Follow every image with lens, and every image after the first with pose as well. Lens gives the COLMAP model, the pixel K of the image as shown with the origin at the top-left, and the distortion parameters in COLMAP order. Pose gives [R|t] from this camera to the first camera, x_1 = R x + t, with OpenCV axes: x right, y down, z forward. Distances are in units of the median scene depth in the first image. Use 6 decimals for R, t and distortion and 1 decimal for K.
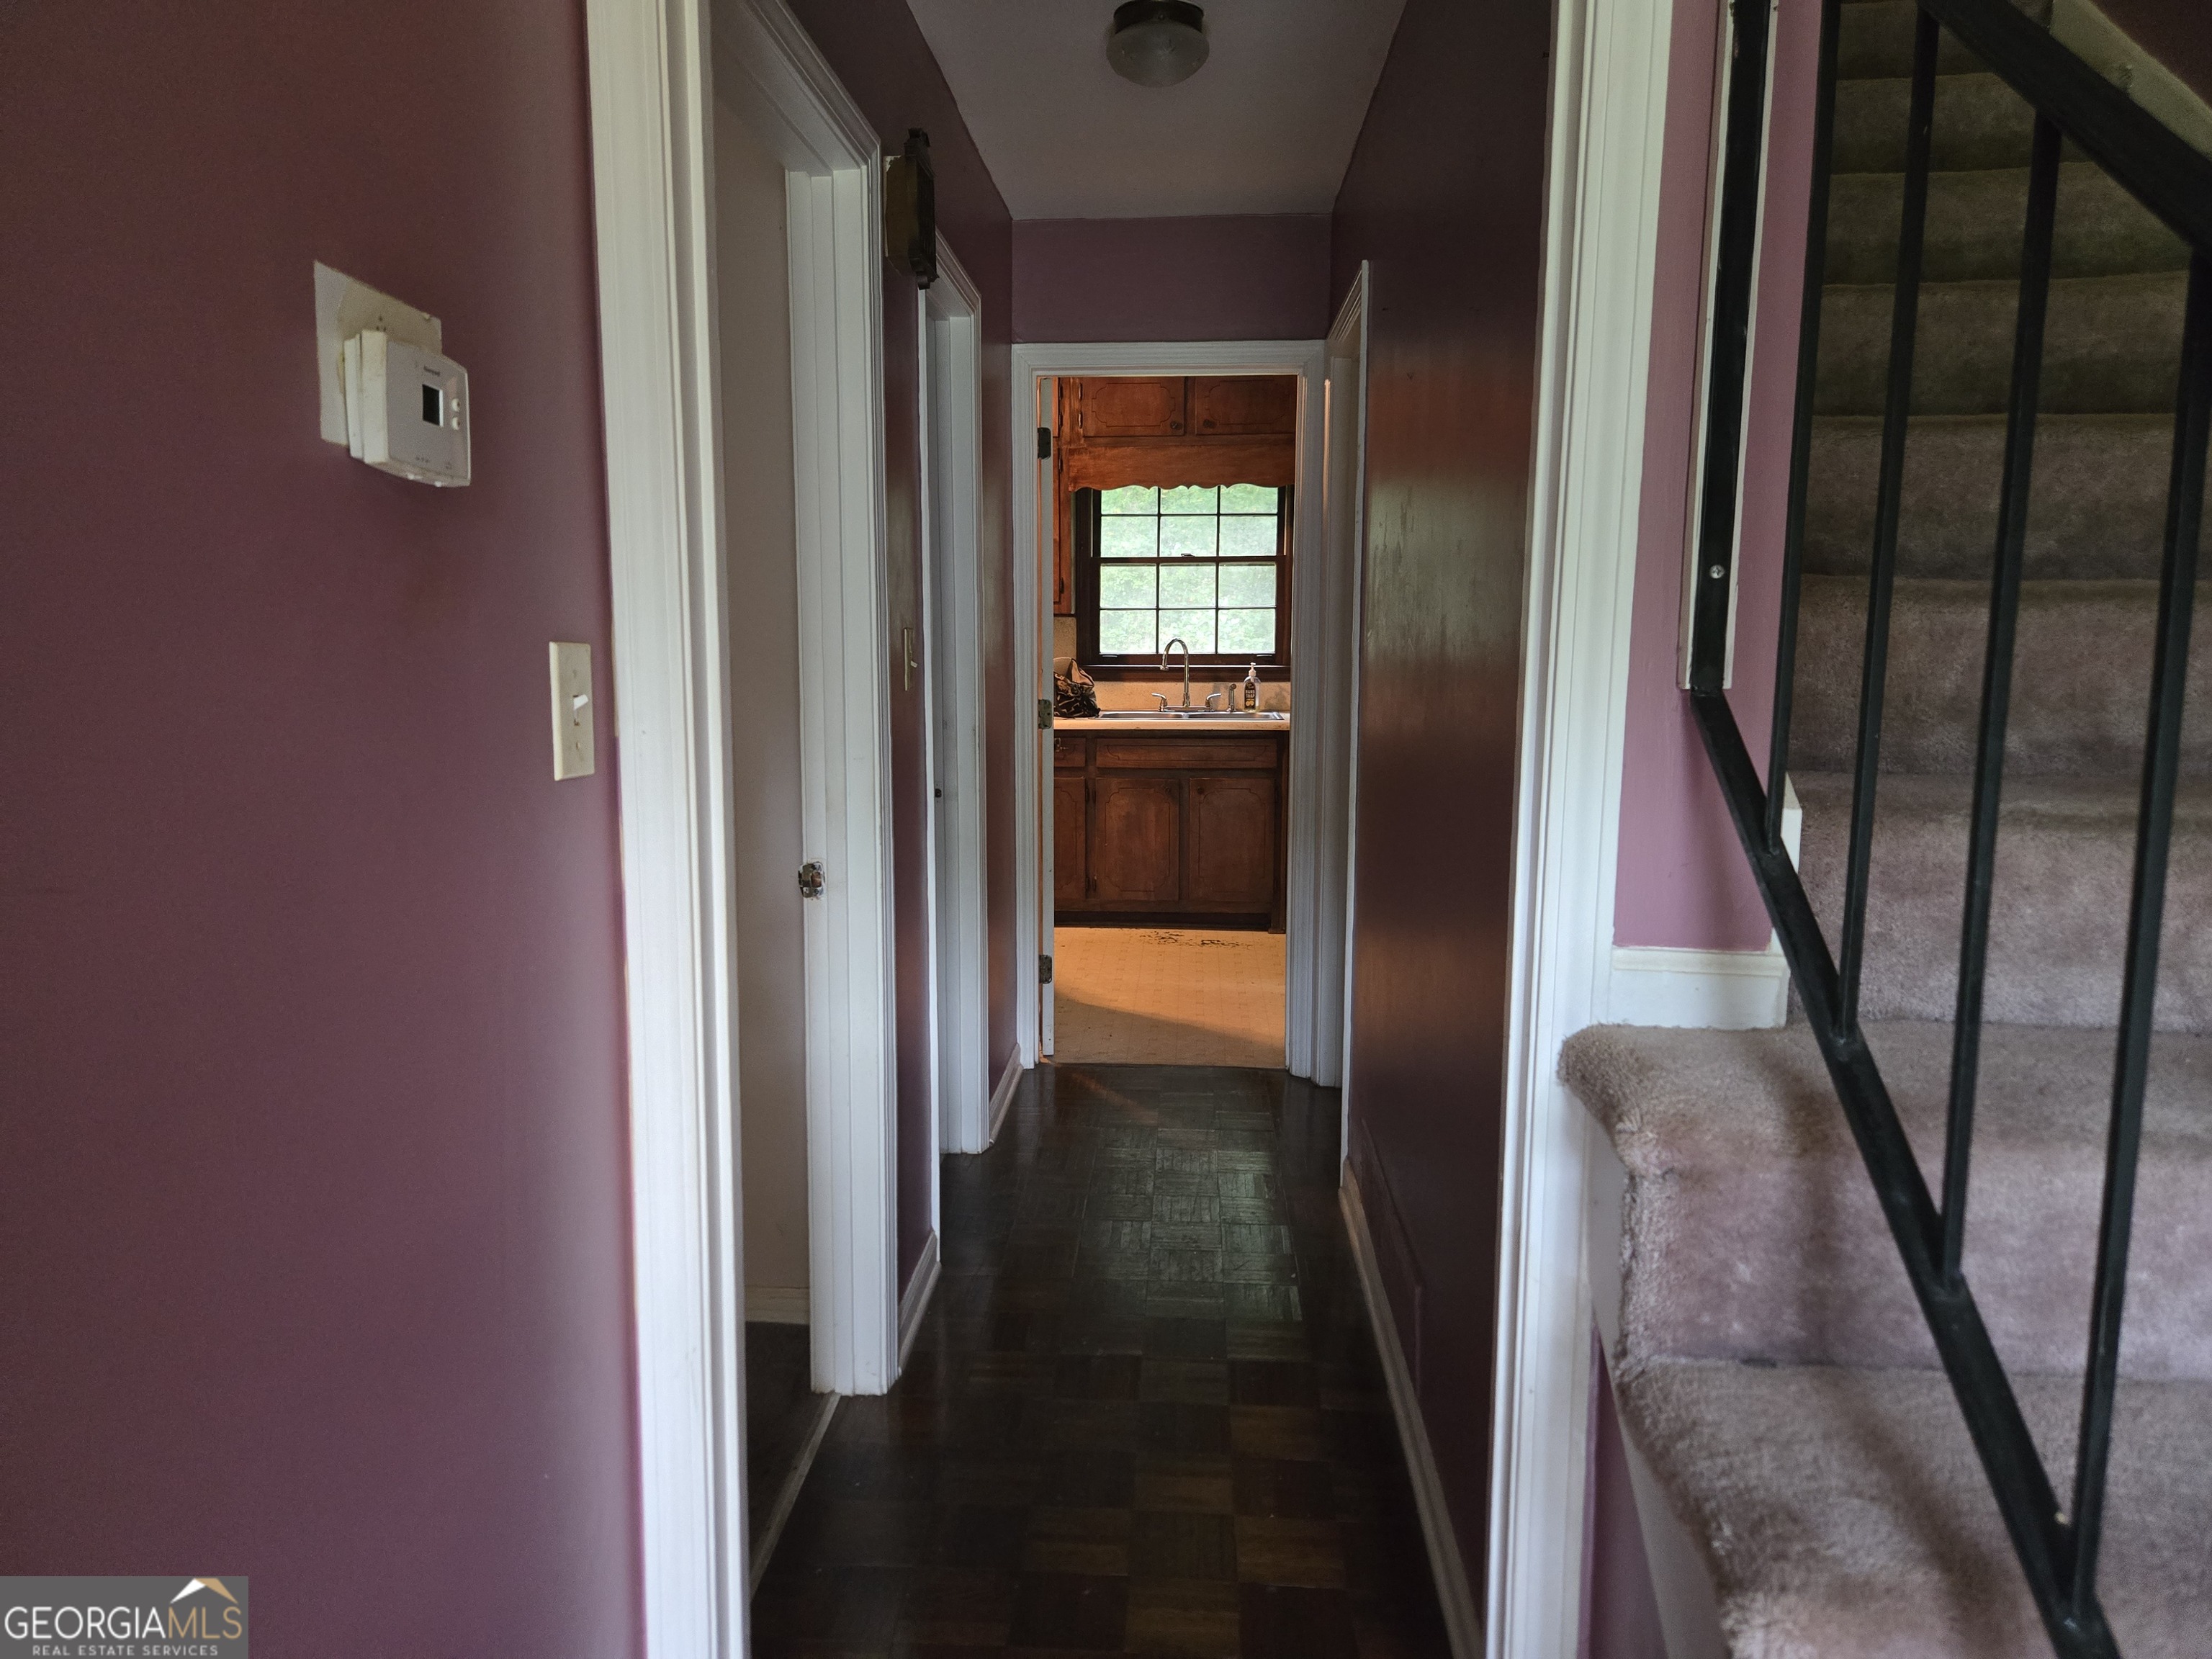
lens RADIAL K [[1488.8, 0, 1093.0], [0, 1488.8, 827.6], [0, 0, 1]] dist [0.035198, -0.023933]
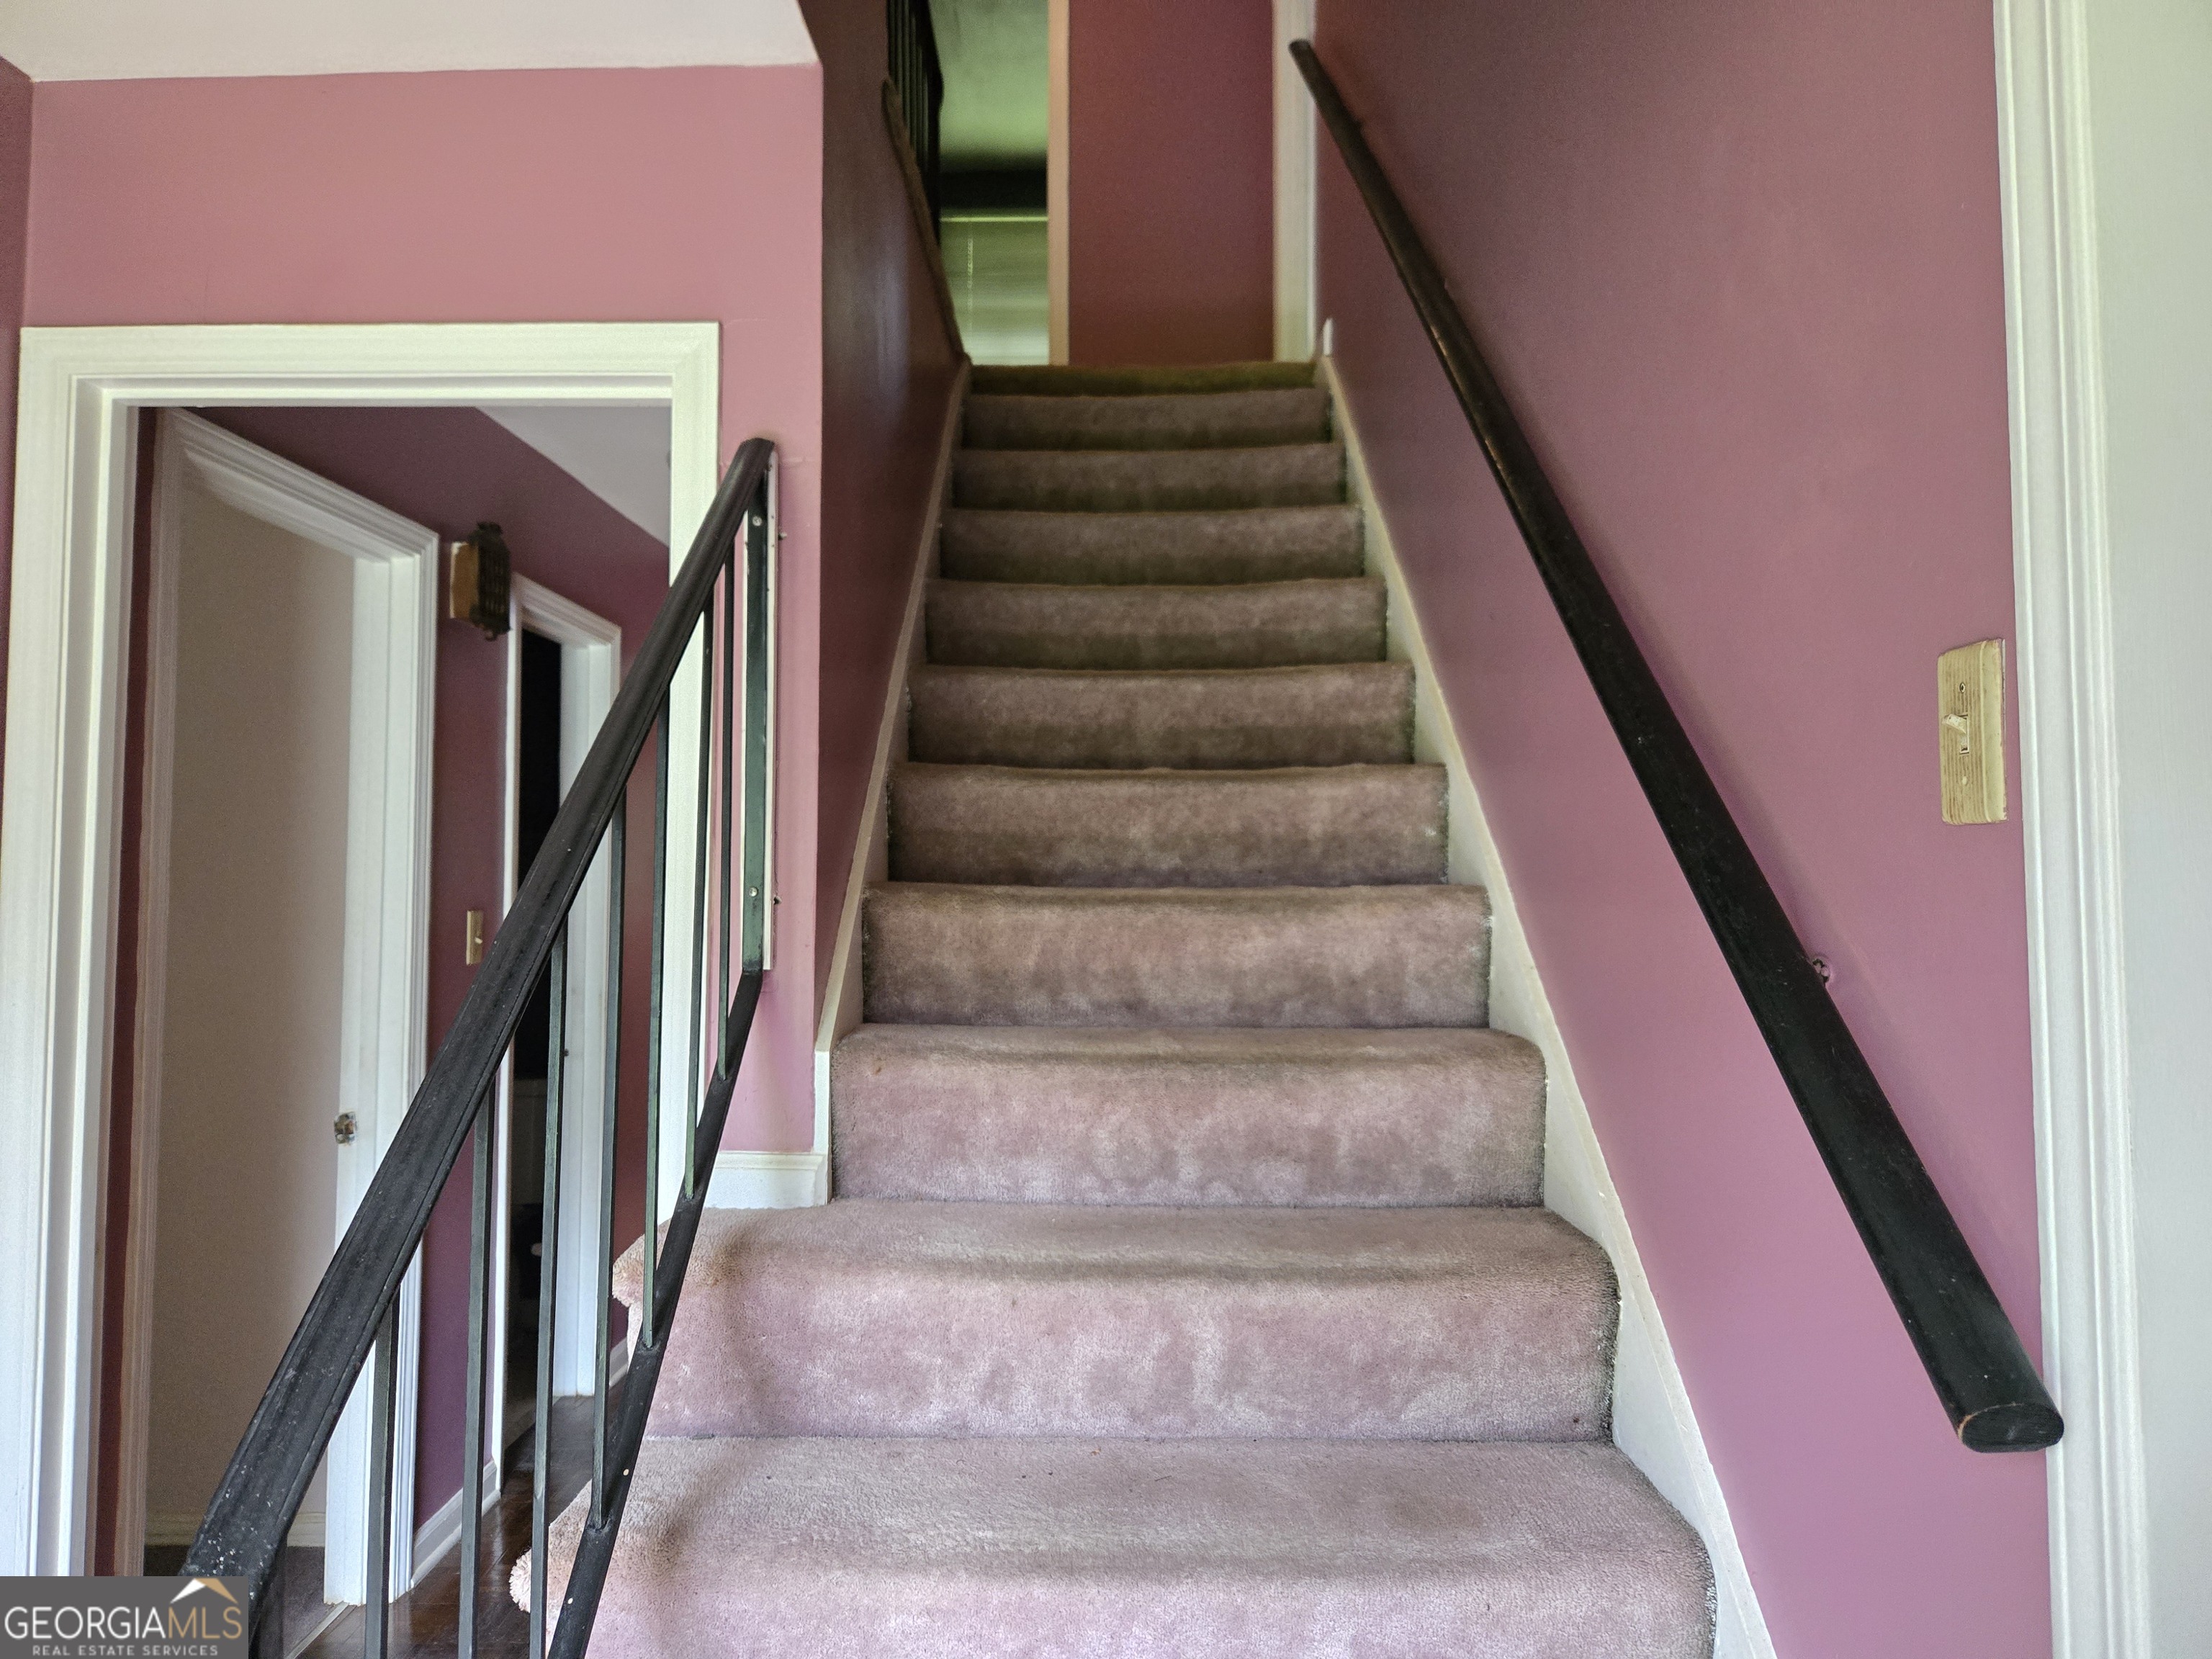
lens RADIAL K [[1488.8, 0, 1116.6], [0, 1488.8, 828.3], [0, 0, 1]] dist [0.035198, -0.023933]
pose [[0.996949, 0.002299, 0.078020, 0.484754], [0.011288, 0.984812, -0.173256, 0.021972], [-0.077234, 0.173608, 0.981782, -0.368230]]
